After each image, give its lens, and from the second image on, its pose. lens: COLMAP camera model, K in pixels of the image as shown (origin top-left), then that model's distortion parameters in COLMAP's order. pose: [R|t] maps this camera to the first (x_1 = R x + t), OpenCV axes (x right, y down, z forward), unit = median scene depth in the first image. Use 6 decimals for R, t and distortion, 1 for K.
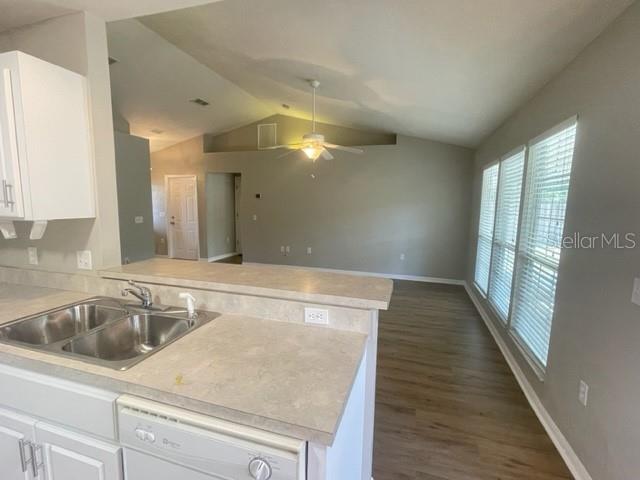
lens RADIAL K [[309.5, 0, 320.0], [0, 309.5, 240.0], [0, 0, 1]] dist [-0.003935, -0.000402]
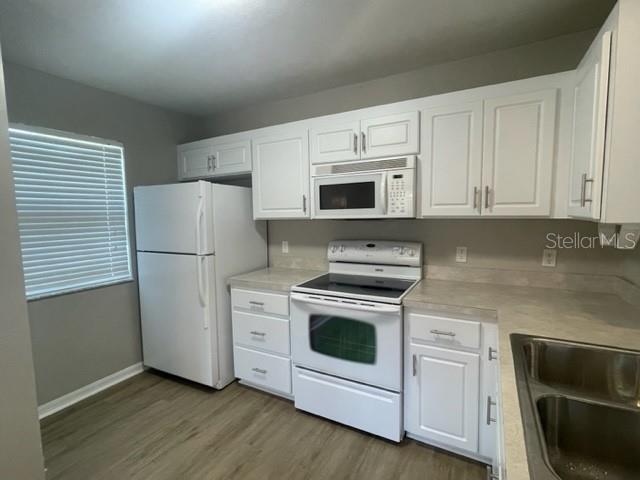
lens RADIAL K [[309.5, 0, 320.0], [0, 309.5, 240.0], [0, 0, 1]] dist [-0.003935, -0.000402]
pose [[-0.202920, 0.074964, -0.976322, -0.031885], [-0.103299, 0.989863, 0.097473, -0.016147], [0.973731, 0.120633, -0.193119, 0.314075]]
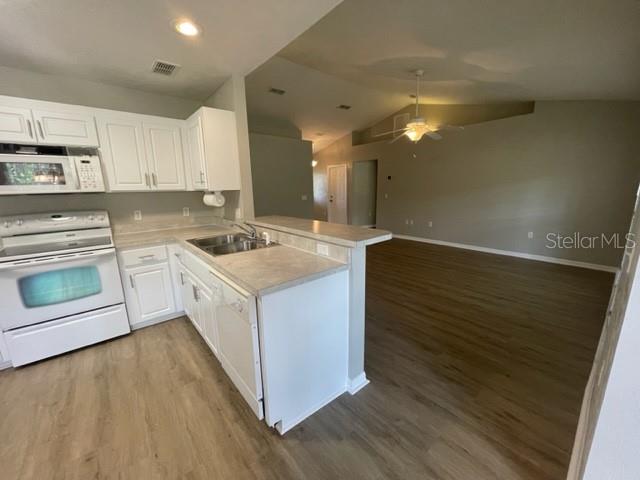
lens RADIAL K [[258.6, 0, 320.0], [0, 258.6, 240.0], [0, 0, 1]] dist [-0.003596, -0.000257]
pose [[0.839218, 0.078726, -0.538066, 0.418355], [-0.034038, 0.995130, 0.092512, 0.052015], [0.542728, -0.059324, 0.837811, -0.041441]]
